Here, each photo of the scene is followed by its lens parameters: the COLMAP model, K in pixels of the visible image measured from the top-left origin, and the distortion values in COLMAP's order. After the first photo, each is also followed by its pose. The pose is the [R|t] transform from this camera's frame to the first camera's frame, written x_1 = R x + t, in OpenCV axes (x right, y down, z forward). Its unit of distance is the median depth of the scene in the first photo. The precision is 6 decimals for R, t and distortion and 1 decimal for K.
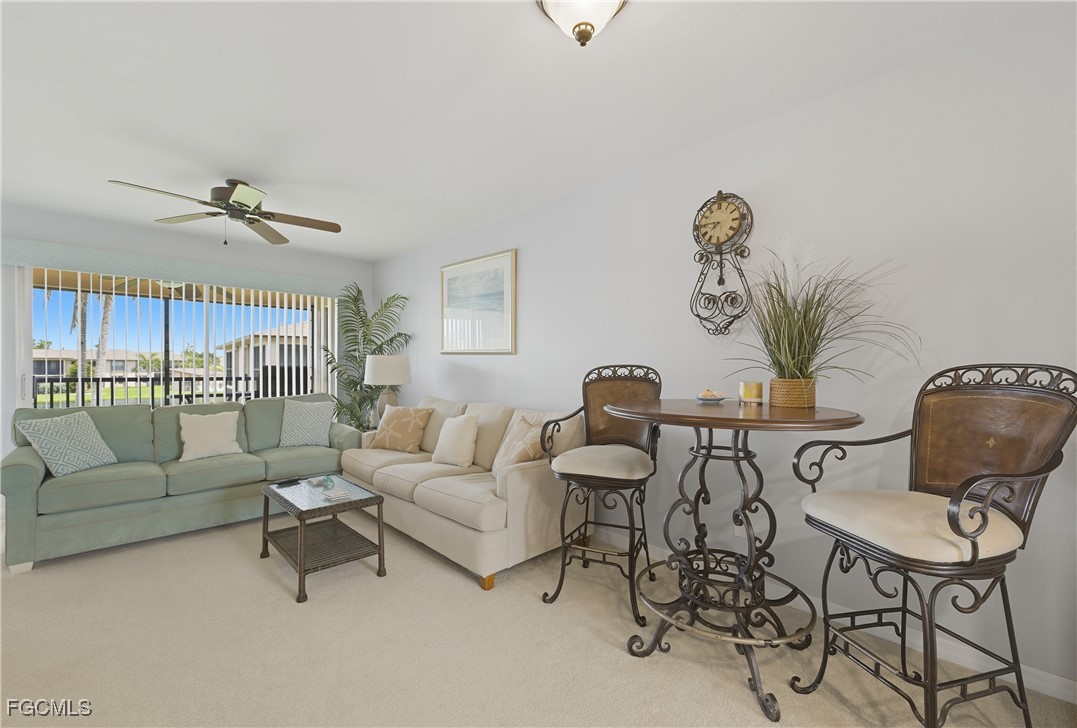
lens RADIAL K [[500.0, 0, 567.5], [0, 500.0, 363.3], [0, 0, 1]] dist [0.010133, 0.000004]
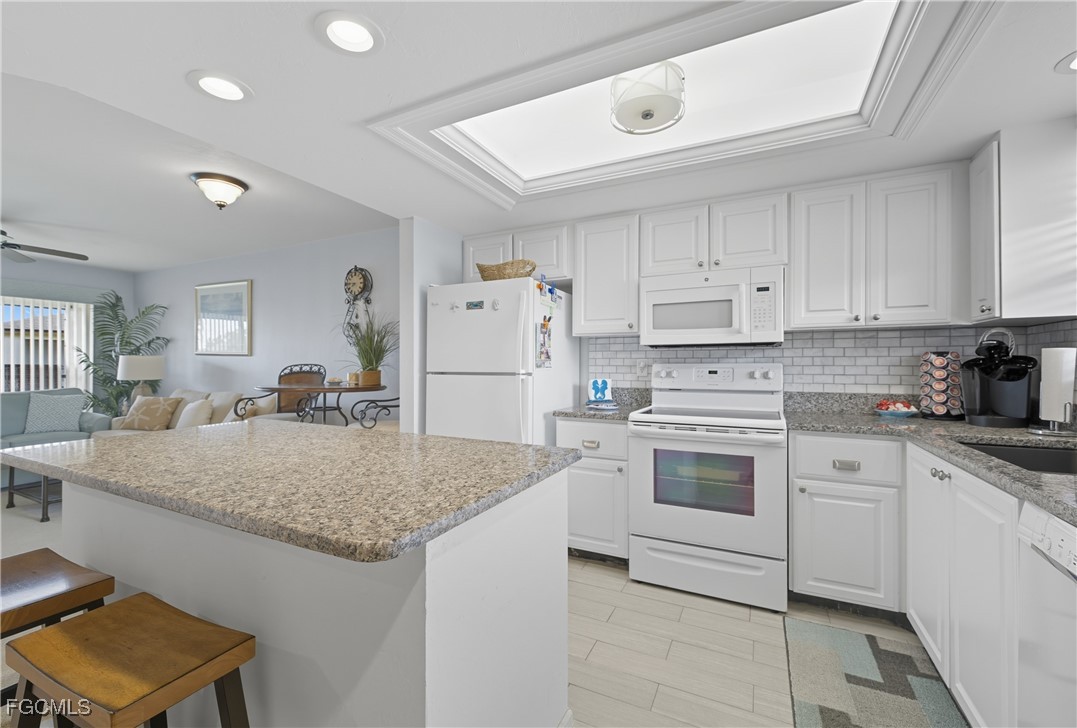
lens RADIAL K [[449.4, 0, 539.4], [0, 449.4, 362.8], [0, 0, 1]] dist [0.001507, 0.000526]
pose [[0.945910, 0.002207, 0.324422, 0.230805], [-0.002518, 0.999997, 0.000542, -0.002037], [-0.324420, -0.001329, 0.945912, -0.403427]]
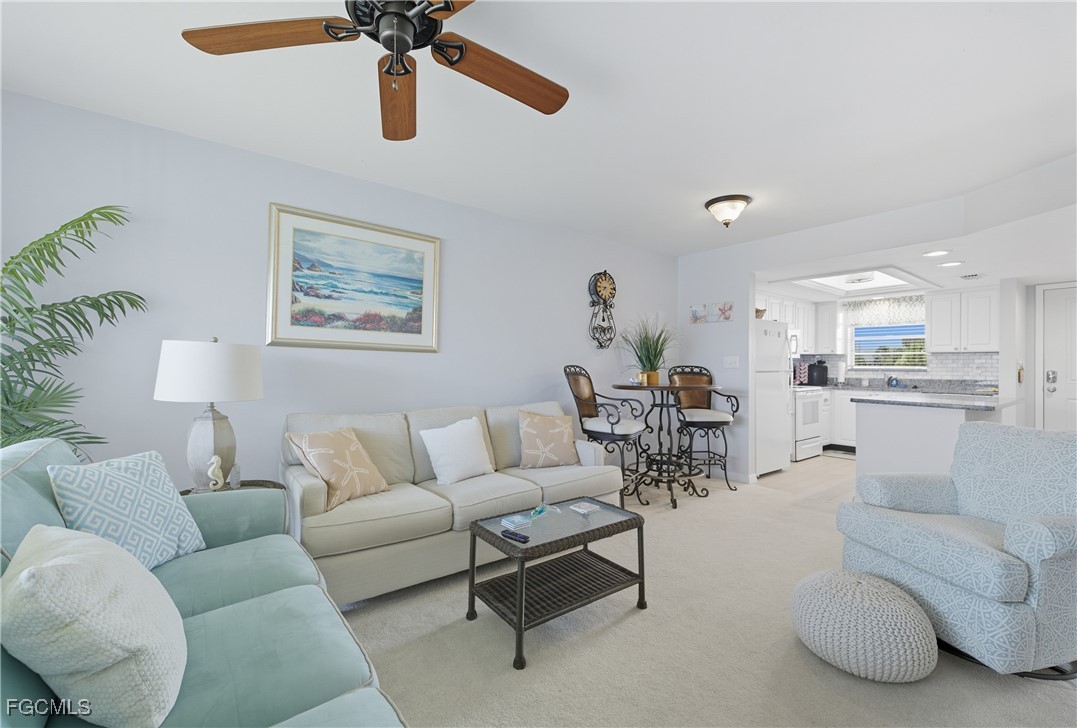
lens RADIAL K [[449.4, 0, 536.6], [0, 449.4, 362.5], [0, 0, 1]] dist [0.001507, 0.000526]
pose [[0.125933, 0.007517, 0.992010, -1.081228], [-0.010339, 0.999927, -0.006264, 0.004936], [-0.991985, -0.009468, 0.126001, 0.902482]]
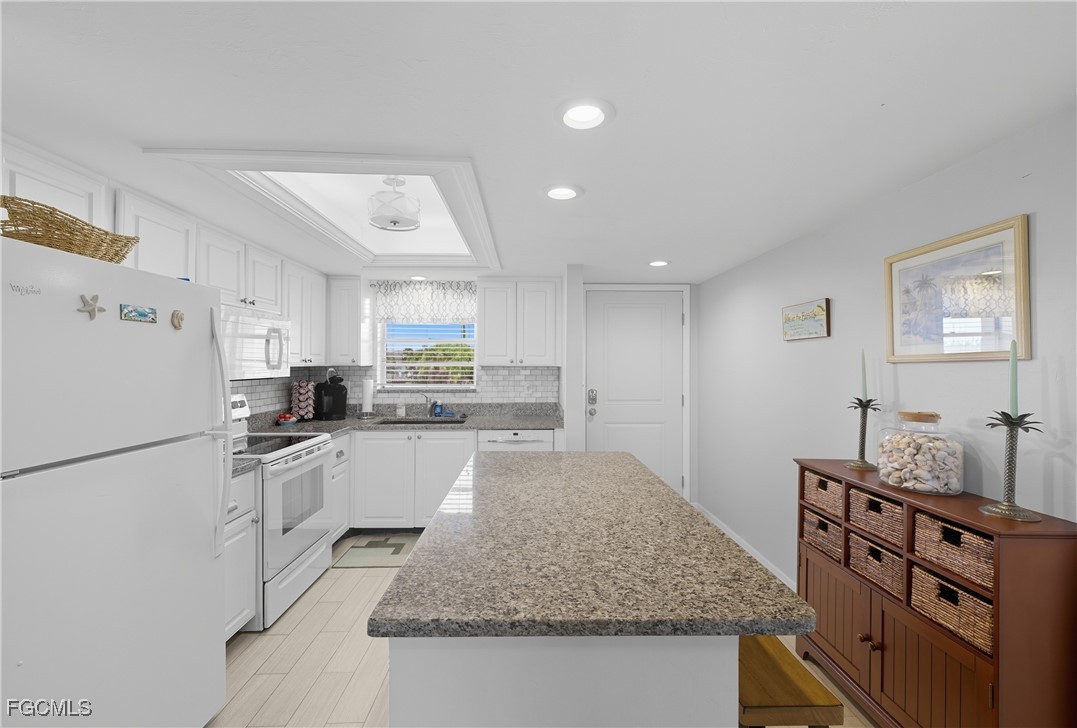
lens RADIAL K [[449.4, 0, 541.3], [0, 449.4, 361.5], [0, 0, 1]] dist [0.001507, 0.000526]
pose [[-0.731569, 0.003656, 0.681758, -0.152800], [-0.004174, 0.999943, -0.009841, -0.055923], [-0.681755, -0.010046, -0.731512, 0.409121]]
